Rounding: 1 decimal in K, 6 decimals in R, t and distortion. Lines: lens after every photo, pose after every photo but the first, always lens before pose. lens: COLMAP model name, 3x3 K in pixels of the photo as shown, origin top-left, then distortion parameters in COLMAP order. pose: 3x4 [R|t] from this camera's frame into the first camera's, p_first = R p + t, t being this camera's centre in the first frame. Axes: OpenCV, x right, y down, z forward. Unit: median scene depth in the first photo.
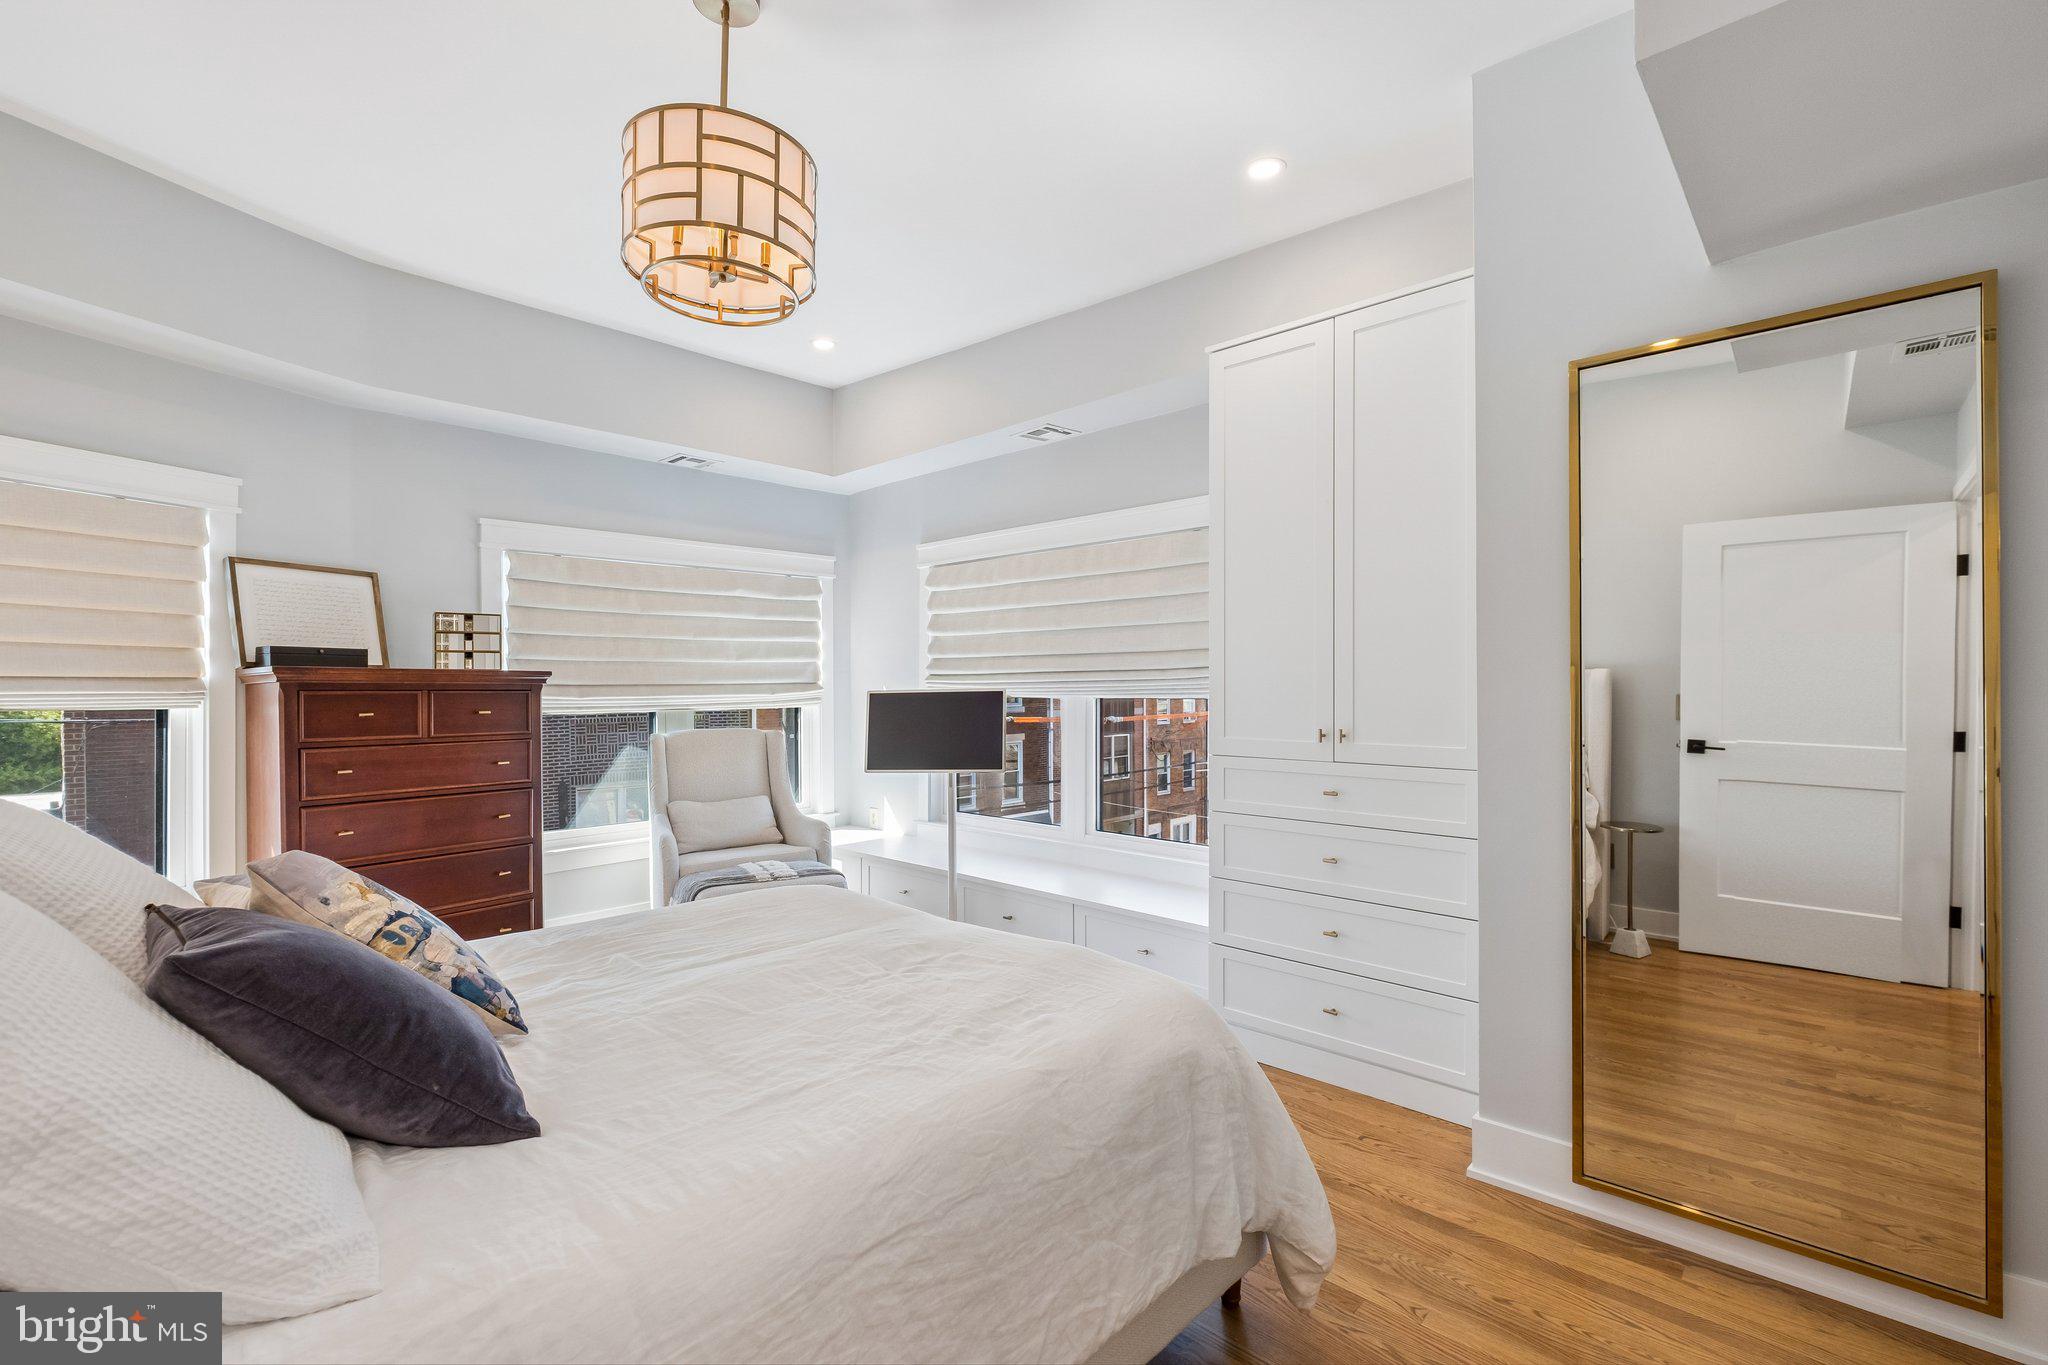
lens RADIAL K [[902.9, 0, 1018.0], [0, 902.9, 682.4], [0, 0, 1]] dist [-0.002659, 0.000444]
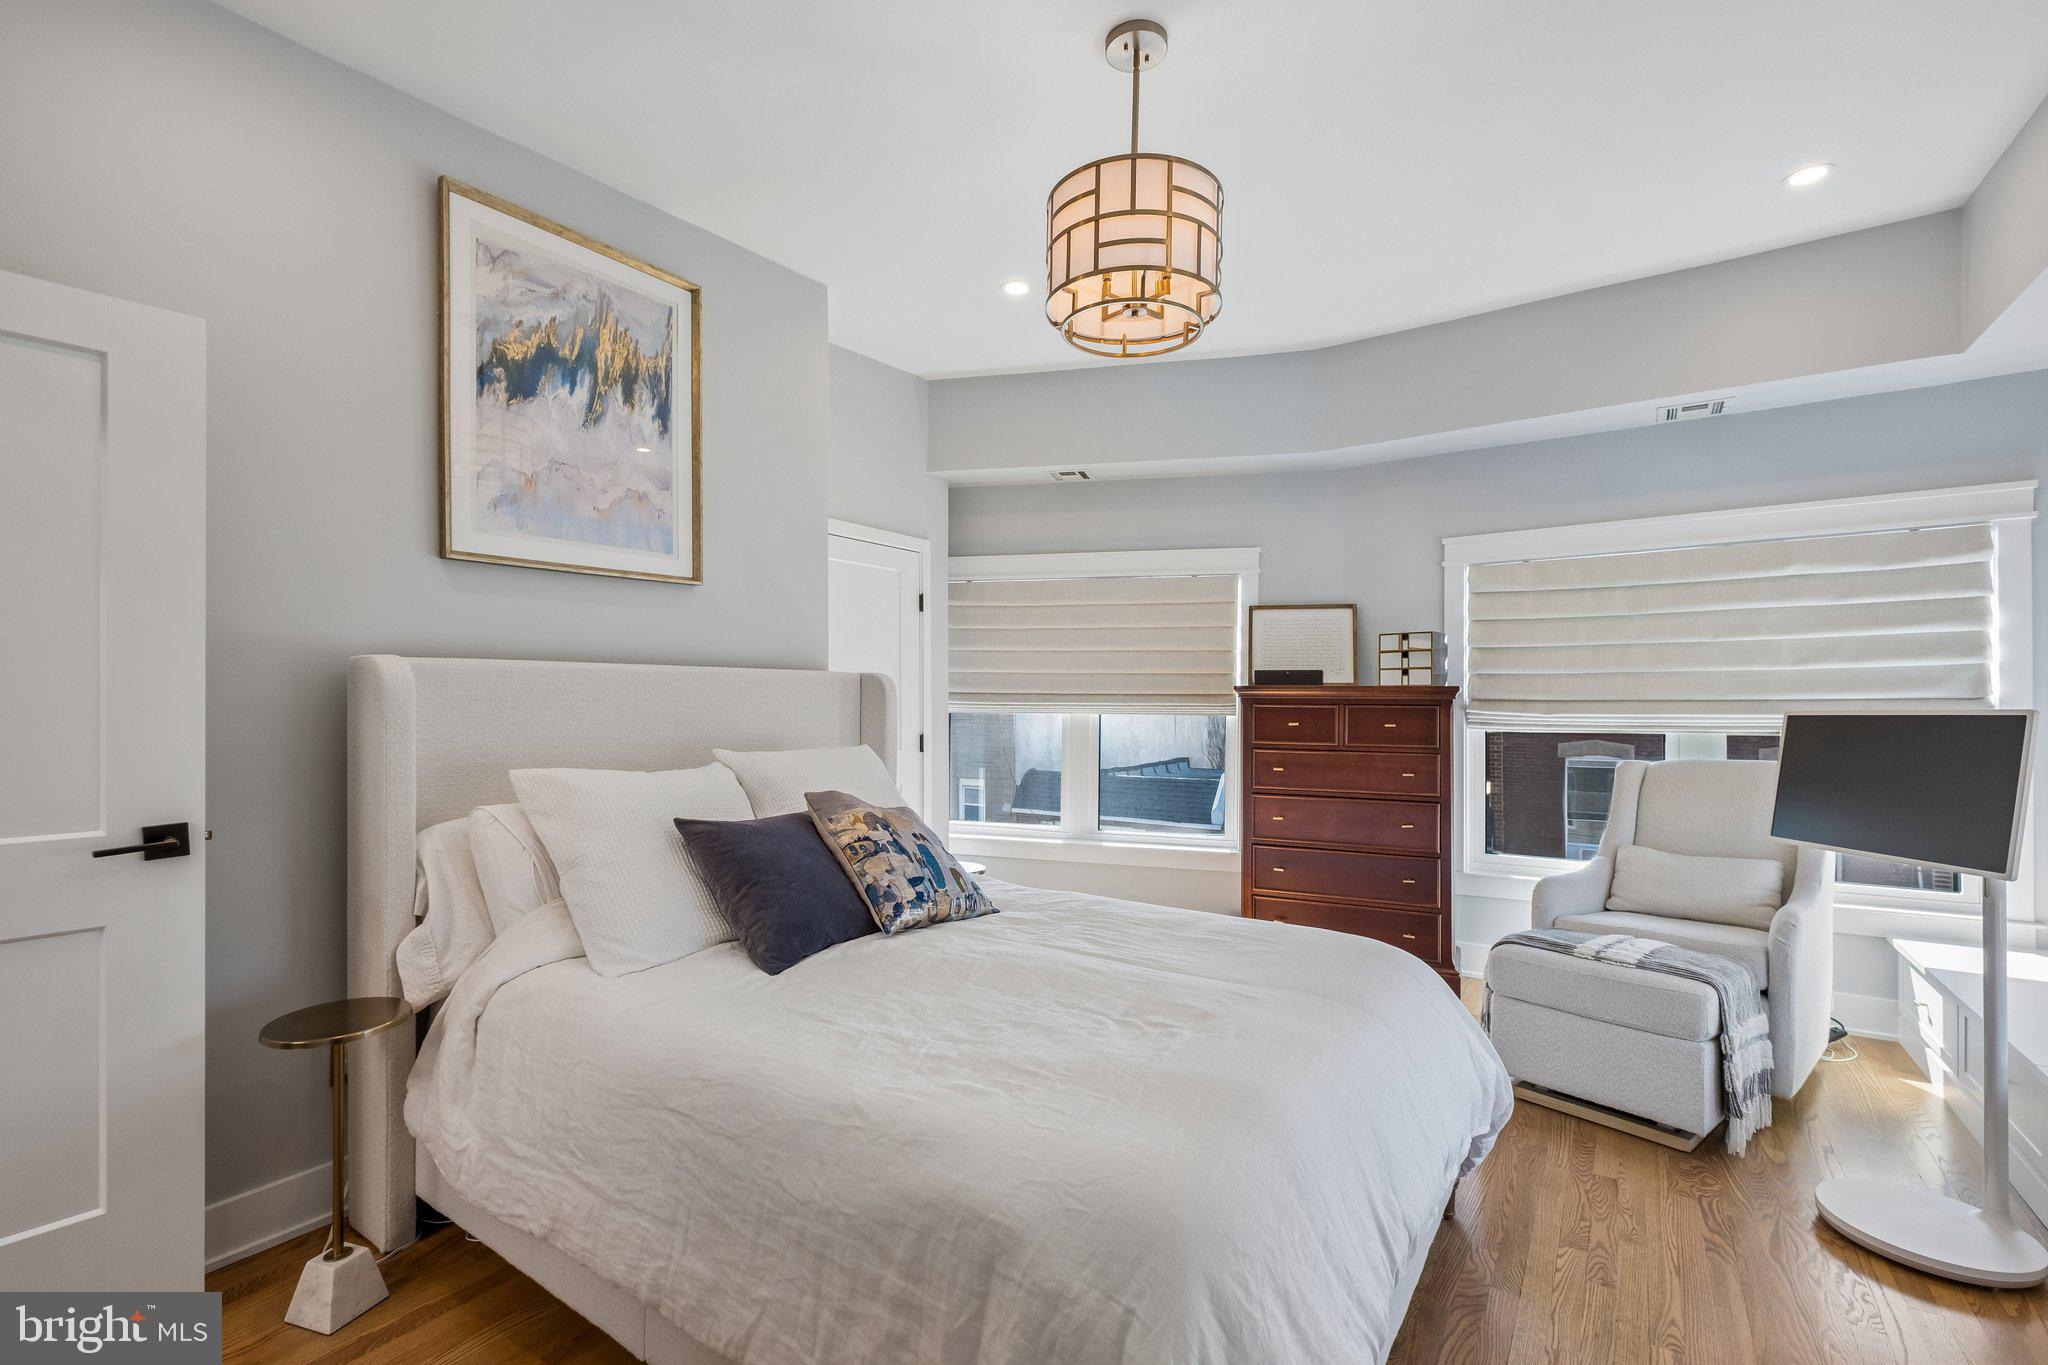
lens RADIAL K [[902.9, 0, 1017.9], [0, 902.9, 693.0], [0, 0, 1]] dist [-0.002659, 0.000444]
pose [[0.159037, -0.004635, -0.987262, 0.408623], [0.000227, 0.999989, -0.004658, -0.000696], [0.987273, 0.000517, 0.159036, 0.414684]]
